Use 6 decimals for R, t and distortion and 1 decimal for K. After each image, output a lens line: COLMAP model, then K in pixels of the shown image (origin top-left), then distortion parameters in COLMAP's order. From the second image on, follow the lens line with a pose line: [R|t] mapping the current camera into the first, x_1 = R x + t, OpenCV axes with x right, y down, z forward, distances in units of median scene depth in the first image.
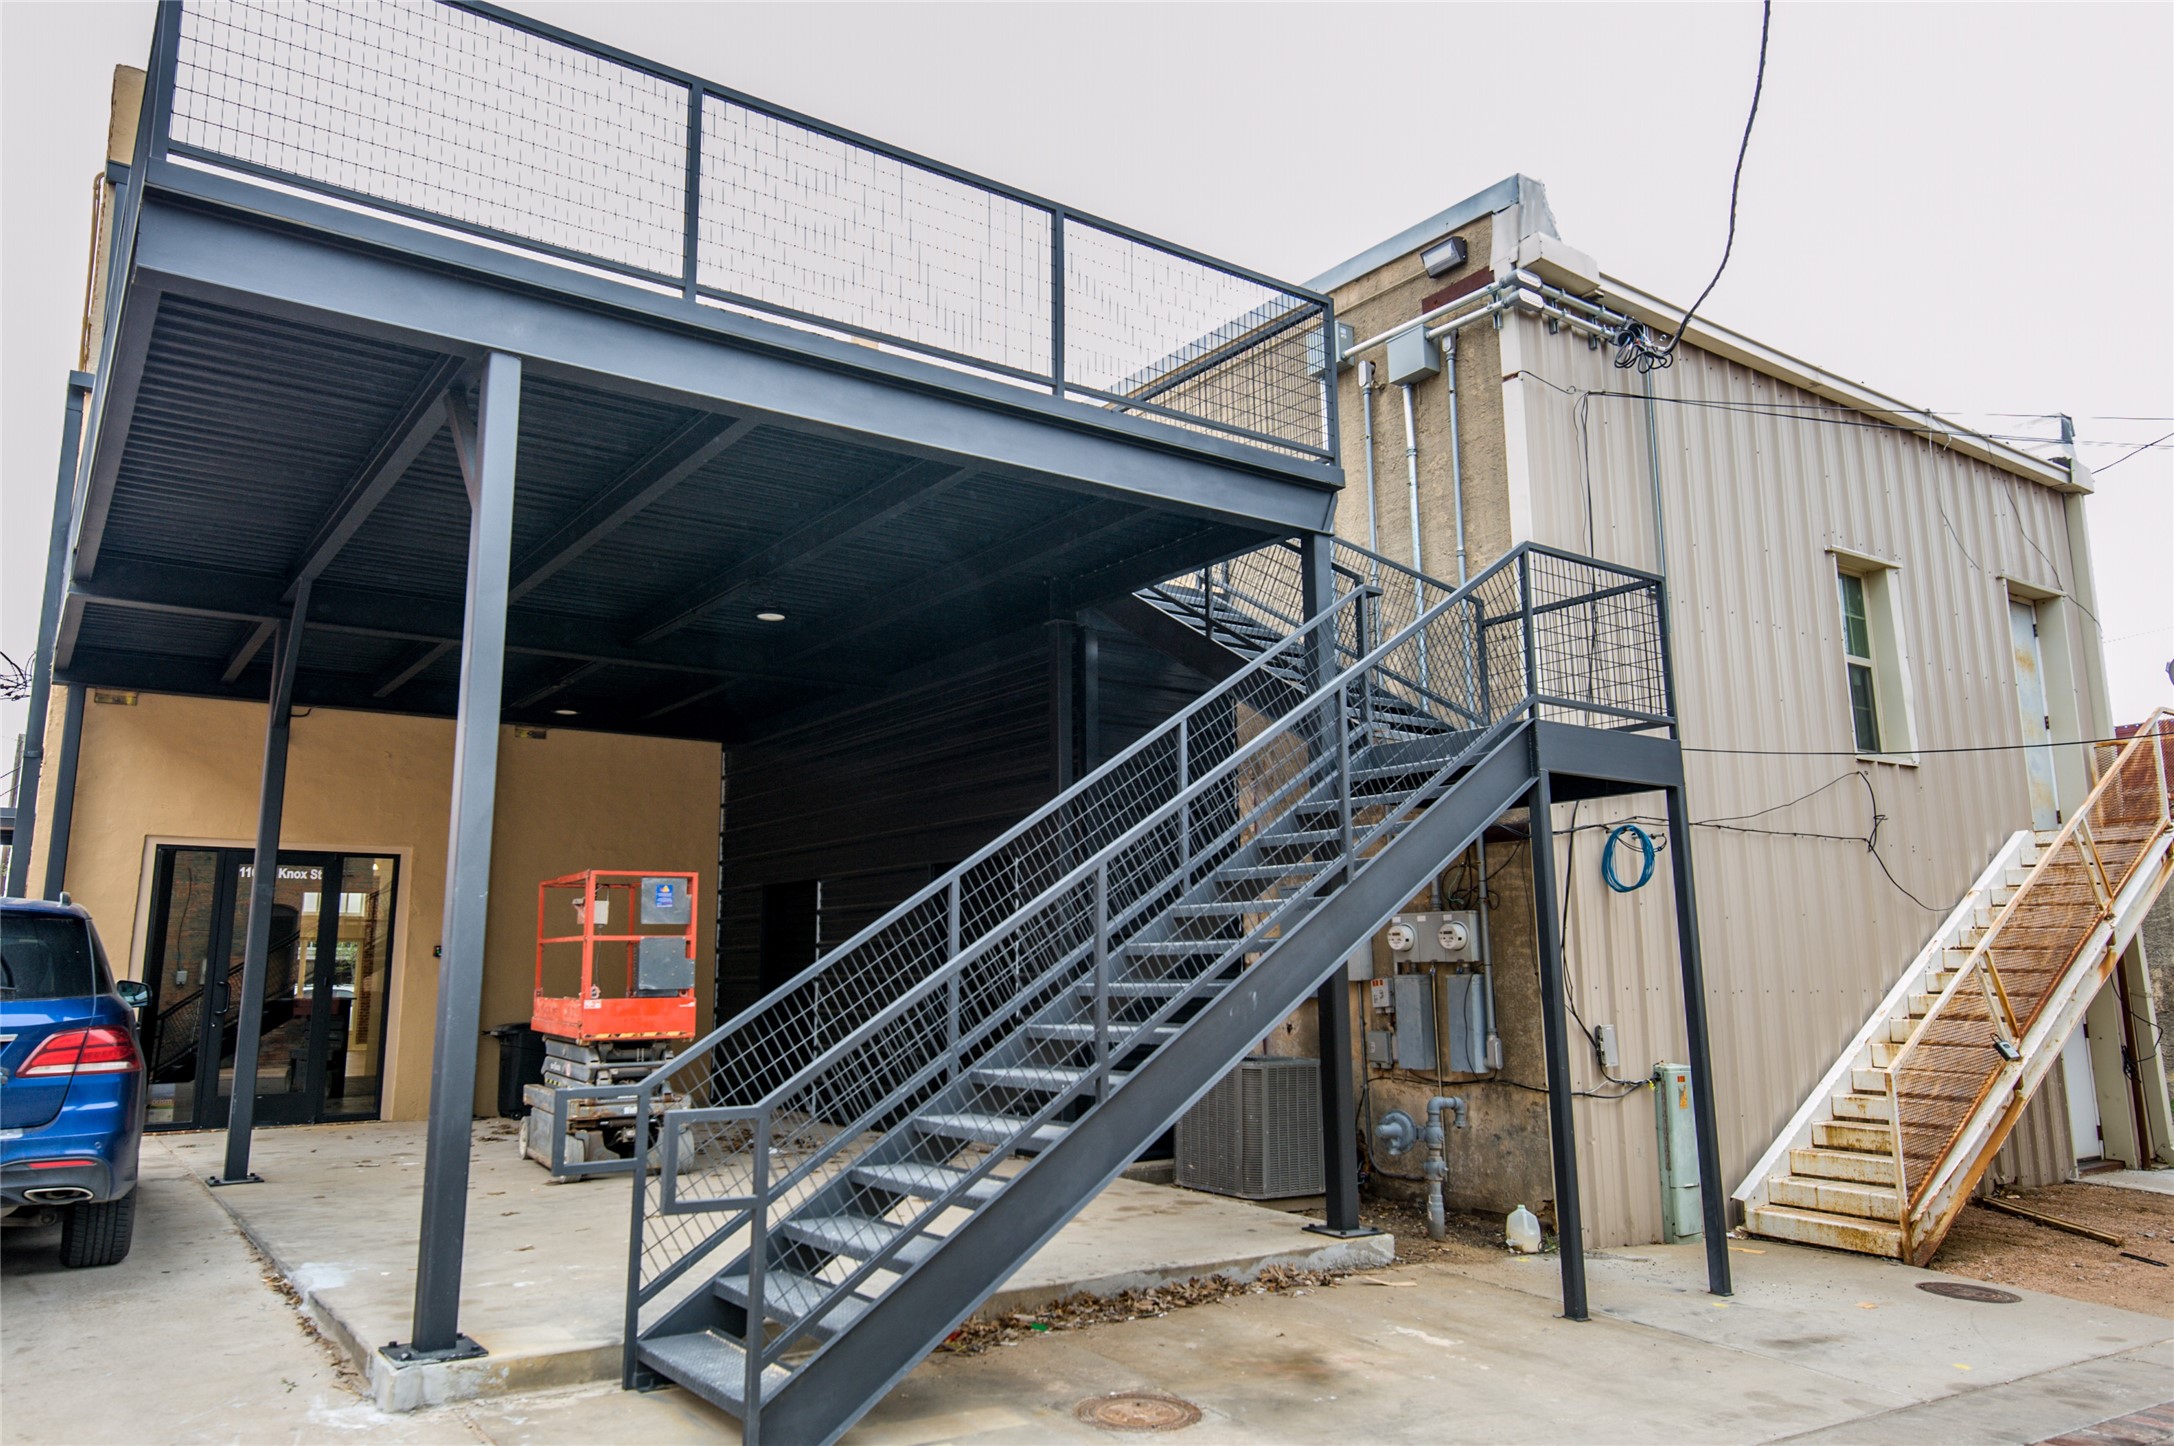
lens RADIAL K [[1500.6, 0, 1078.7], [0, 1500.6, 709.0], [0, 0, 1]] dist [0.016840, -0.002029]
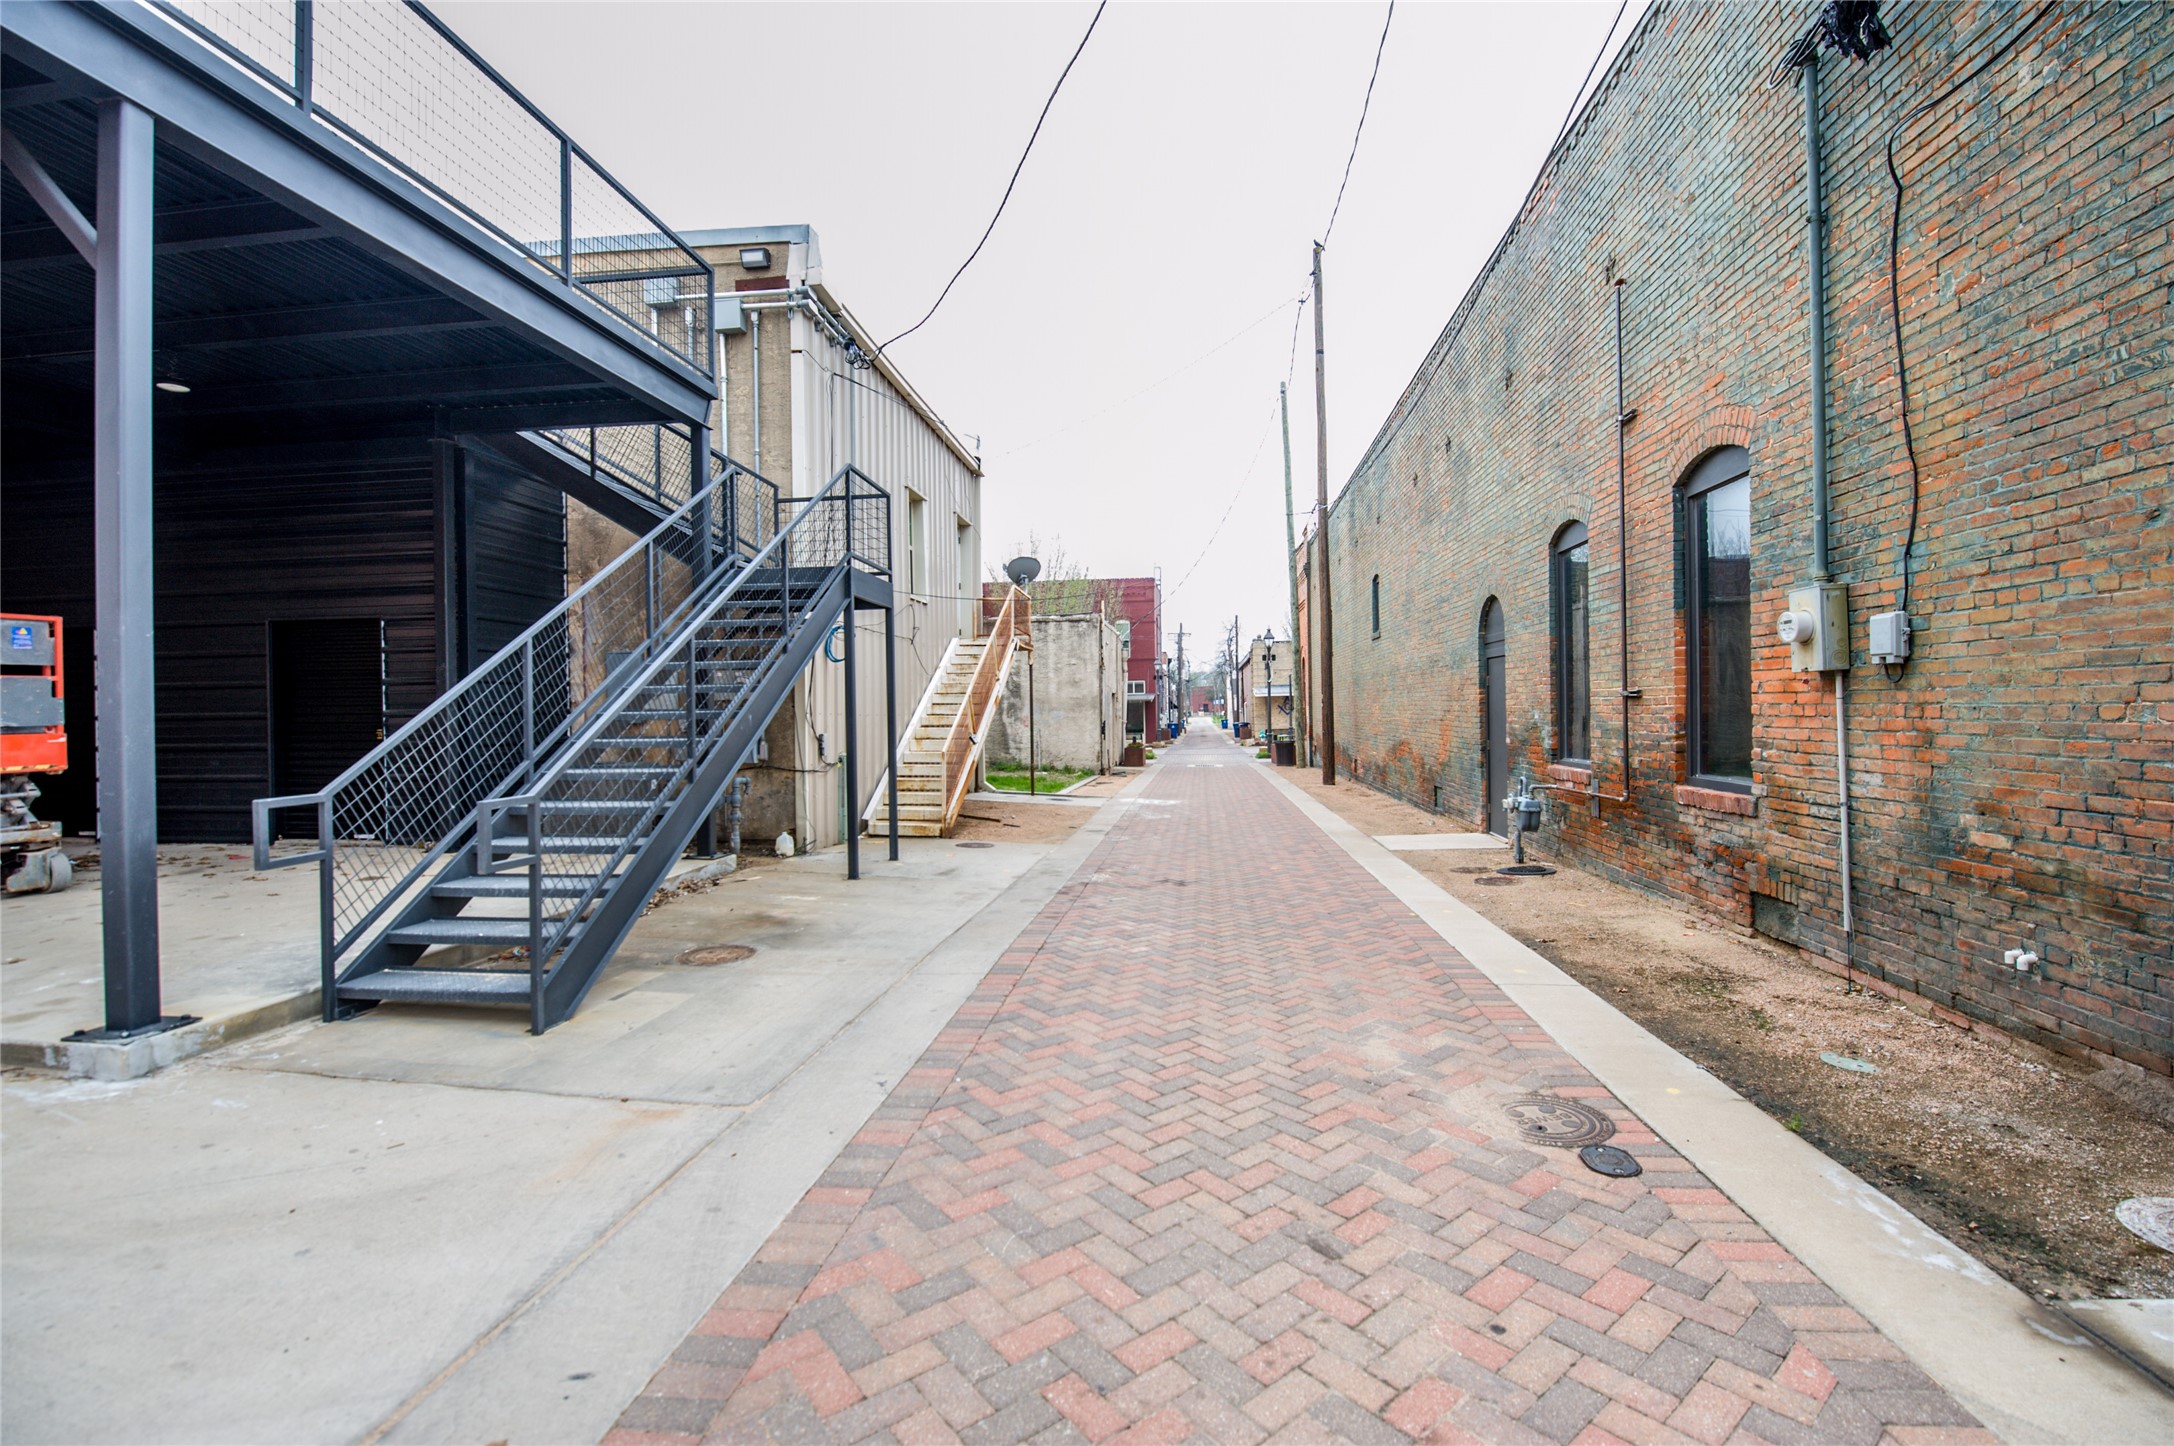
lens RADIAL K [[937.0, 0, 1088.7], [0, 937.0, 723.1], [0, 0, 1]] dist [-0.005006, -0.007968]
pose [[0.645960, -0.019038, 0.763134, -0.307605], [-0.120739, 0.984557, 0.126763, 0.013502], [-0.753762, -0.174024, 0.633686, 0.033174]]
